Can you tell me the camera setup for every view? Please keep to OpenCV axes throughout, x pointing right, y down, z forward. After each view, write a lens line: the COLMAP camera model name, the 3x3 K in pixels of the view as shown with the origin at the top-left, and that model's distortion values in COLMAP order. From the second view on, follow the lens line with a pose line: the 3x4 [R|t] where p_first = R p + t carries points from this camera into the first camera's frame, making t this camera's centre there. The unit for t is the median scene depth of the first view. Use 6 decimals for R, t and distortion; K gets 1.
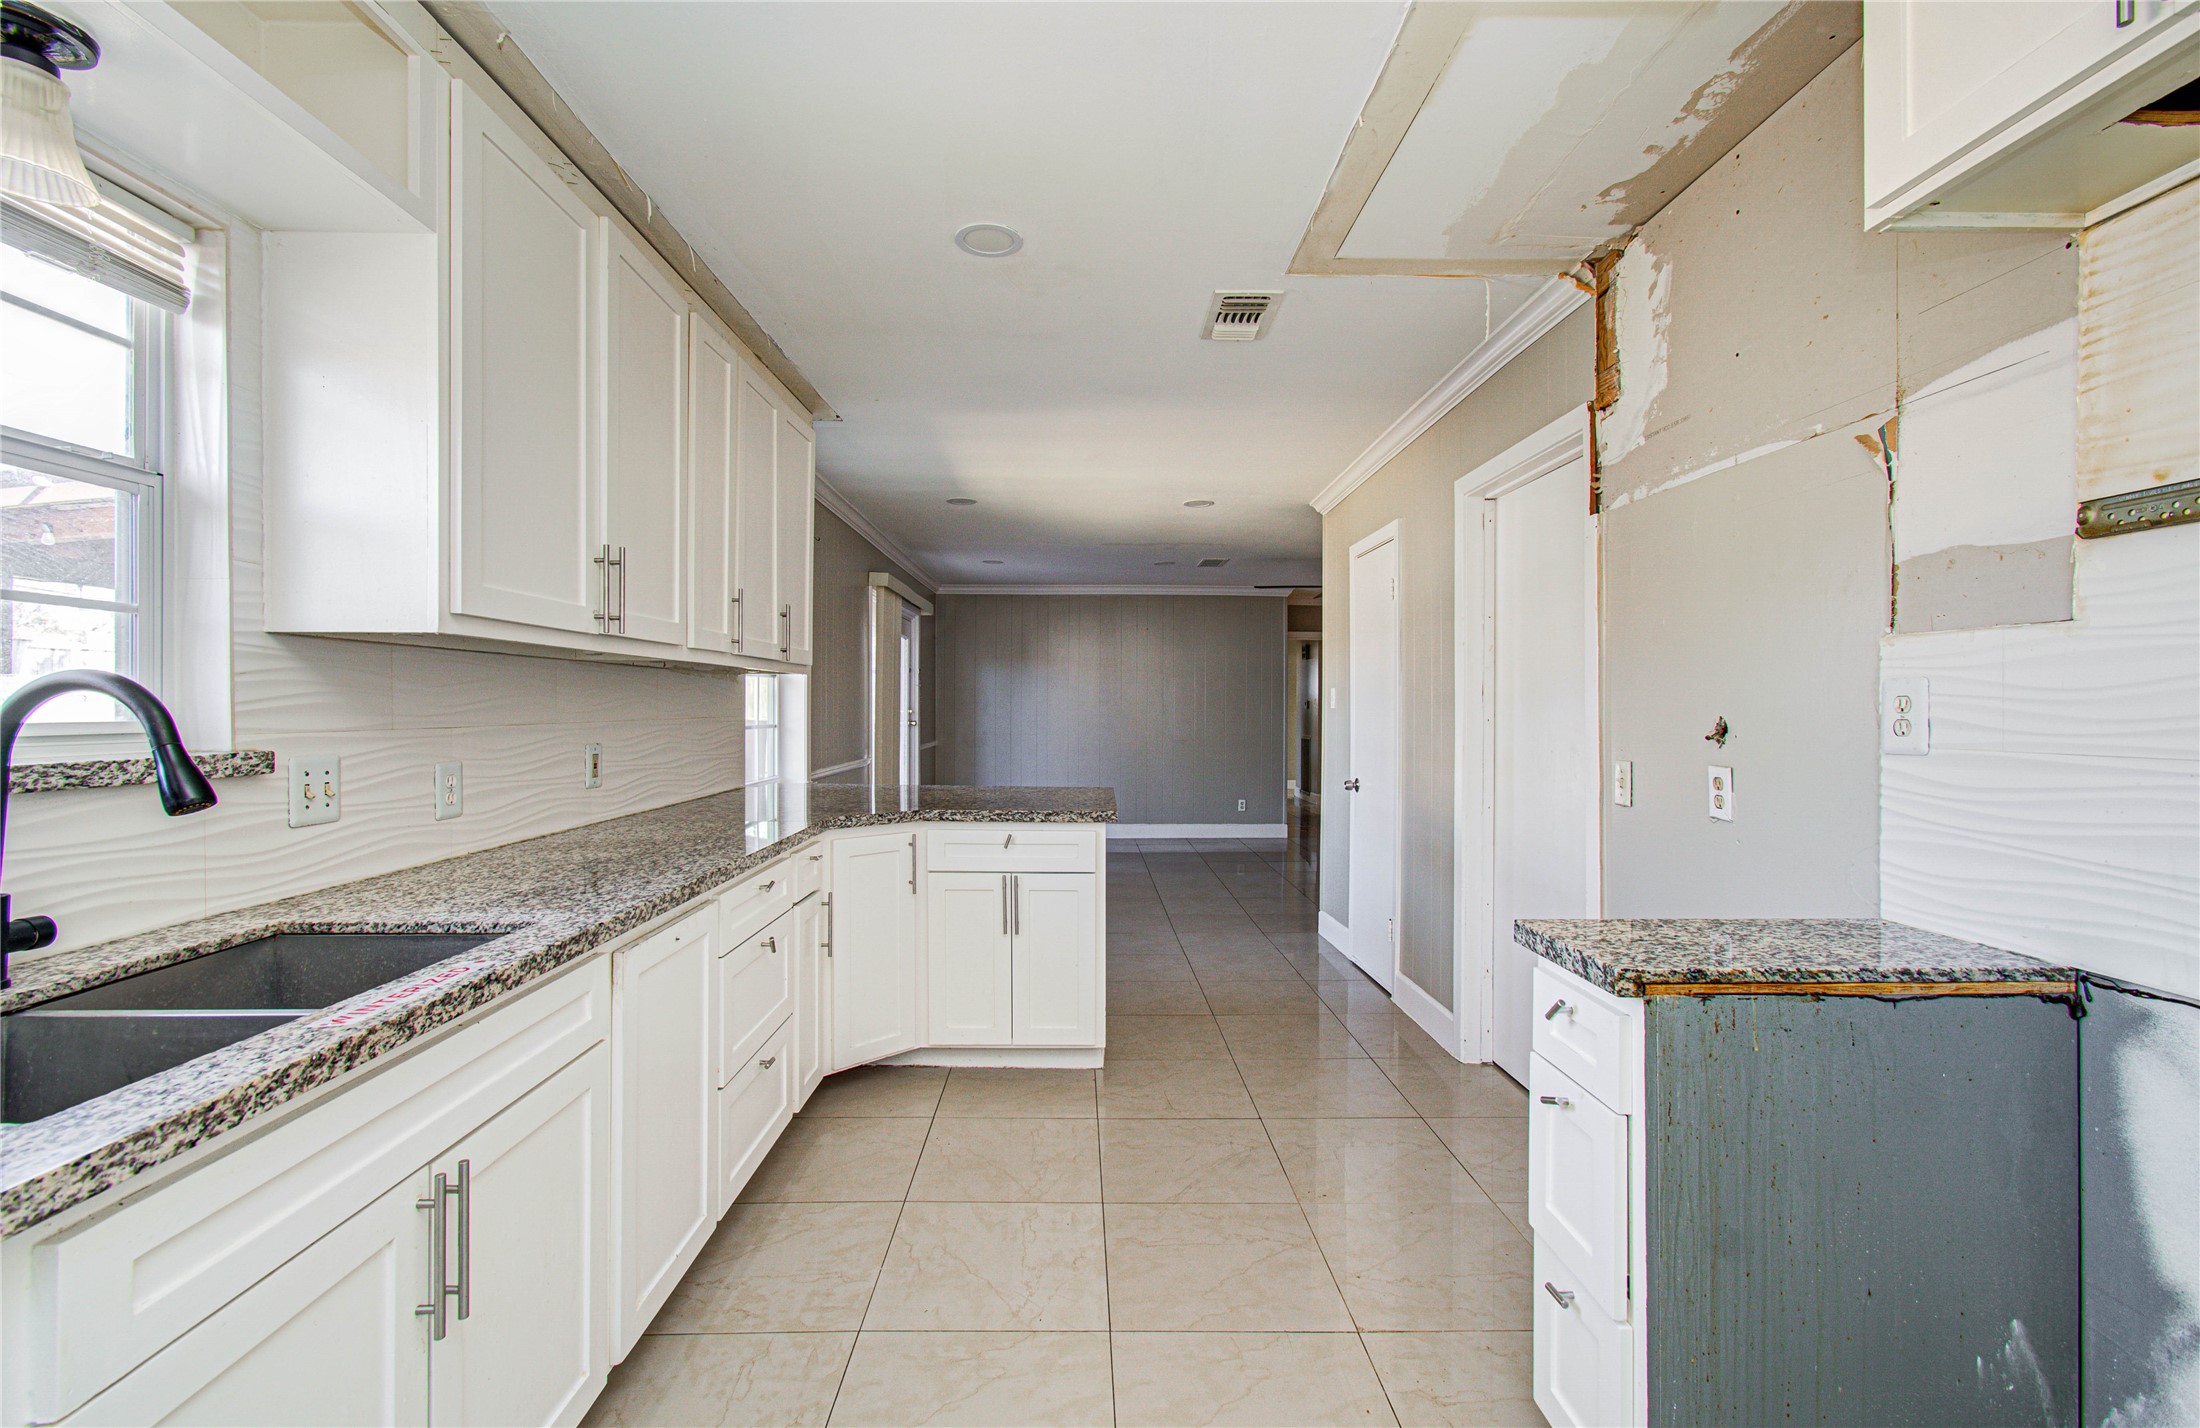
lens RADIAL K [[927.8, 0, 1100.0], [0, 927.8, 714.0], [0, 0, 1]] dist [0.004827, 0.000676]
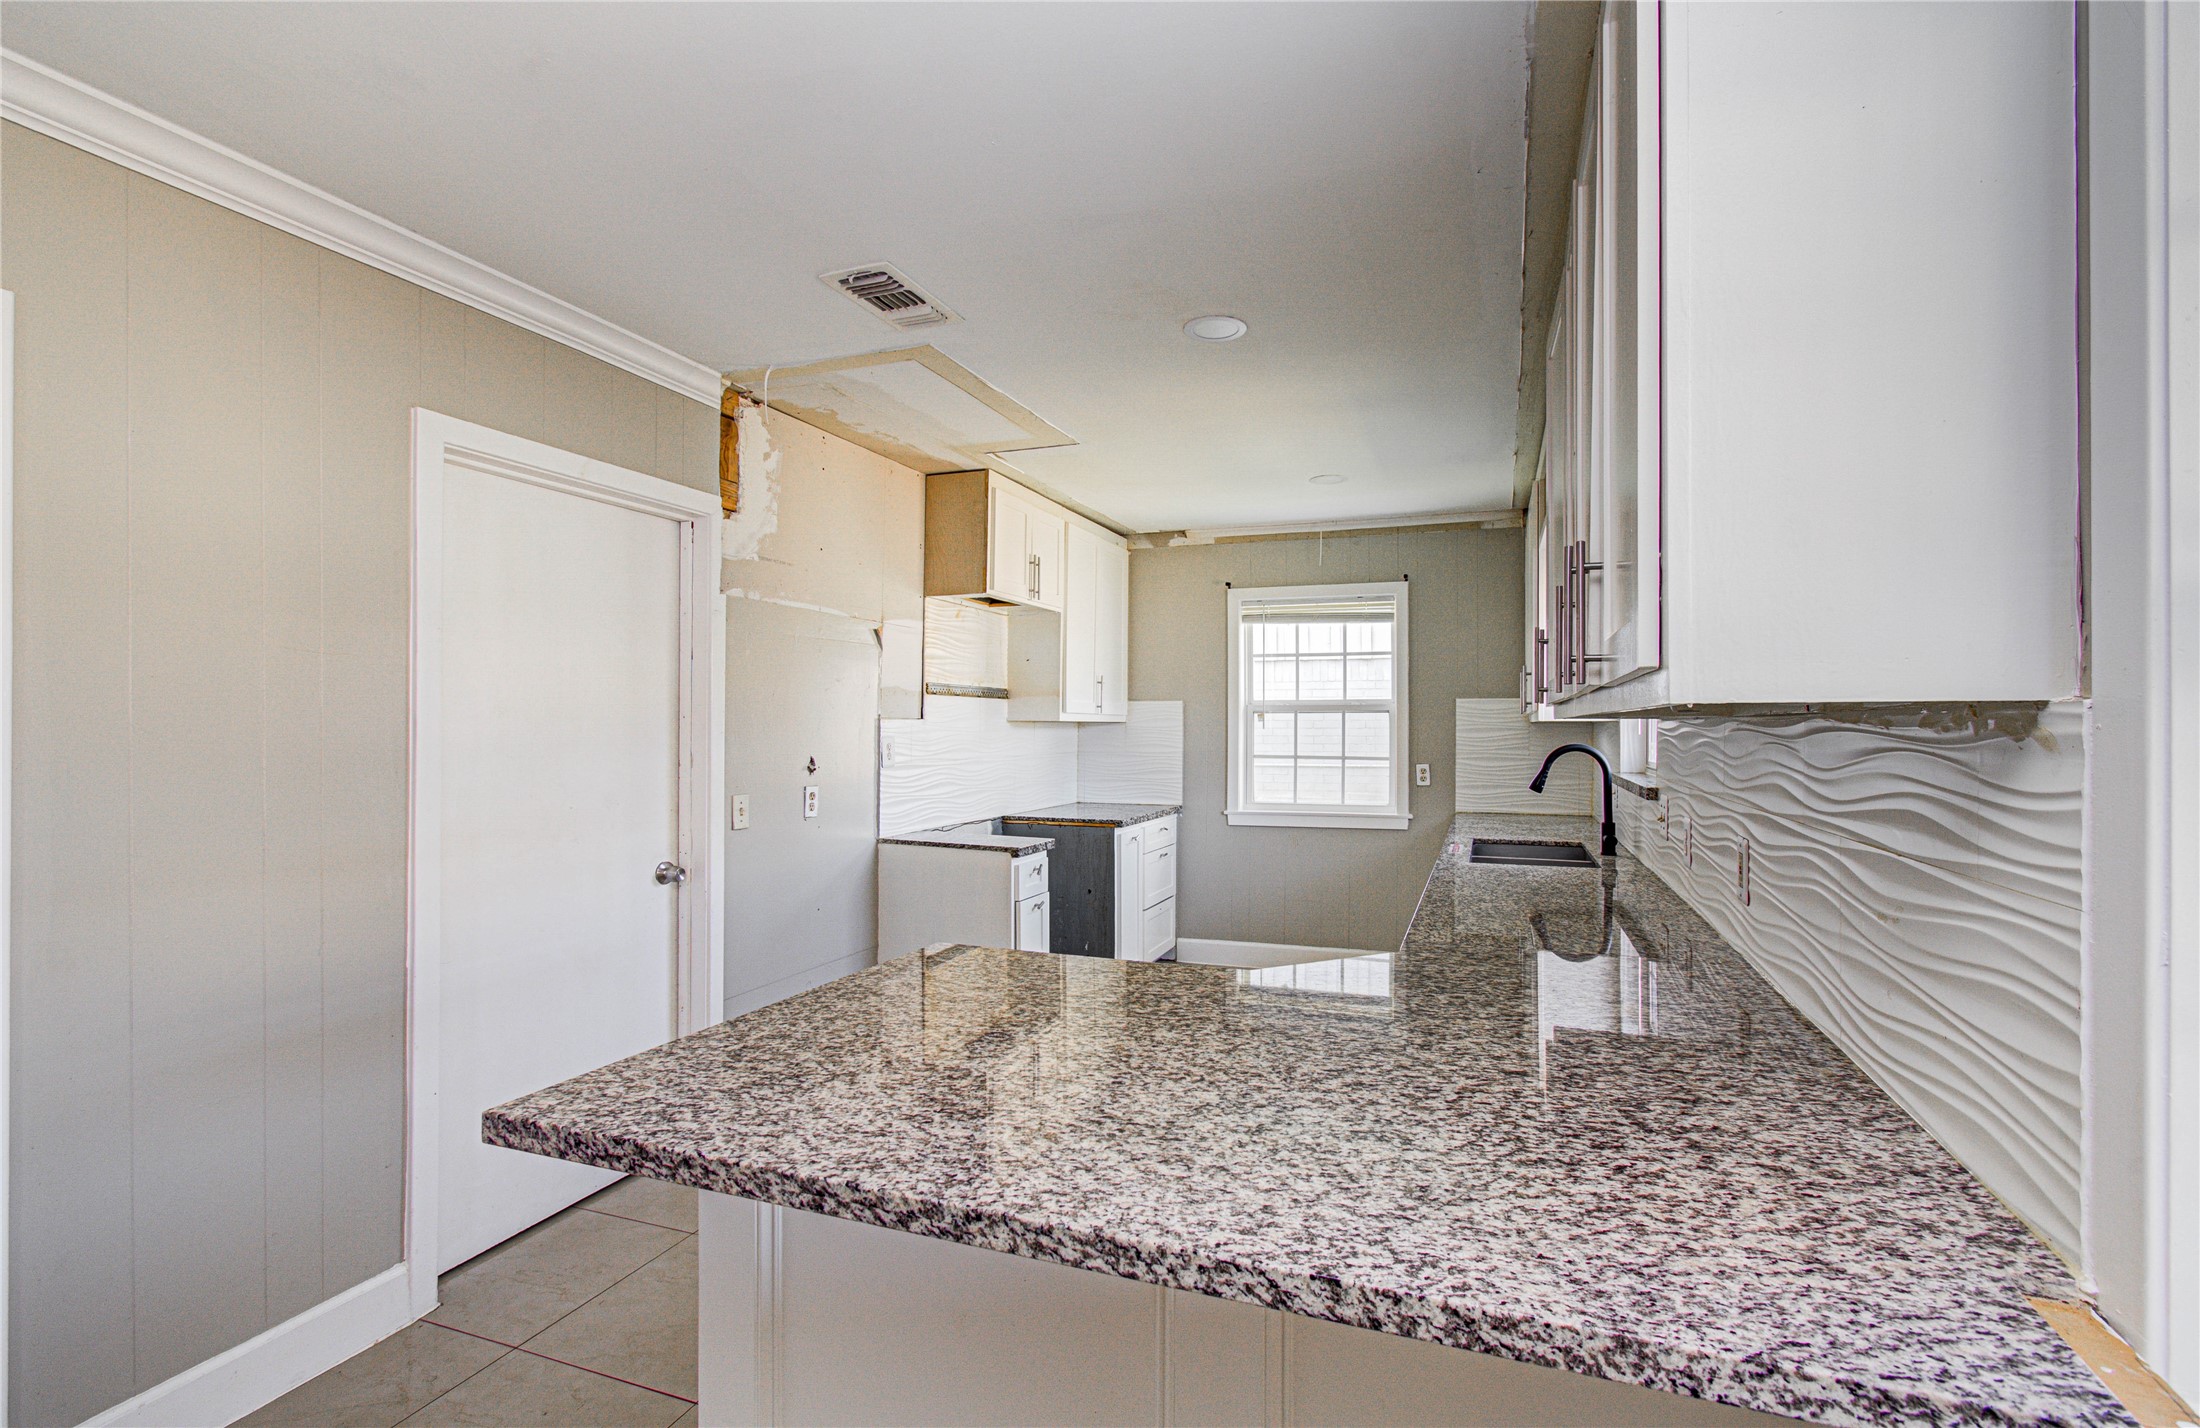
lens RADIAL K [[980.9, 0, 1106.8], [0, 980.9, 714.8], [0, 0, 1]] dist [-0.002551, -0.000145]
pose [[-0.922006, -0.003922, 0.387156, -0.679530], [-0.004752, 0.999988, -0.001185, -0.096664], [-0.387147, -0.002933, -0.922013, 3.211499]]
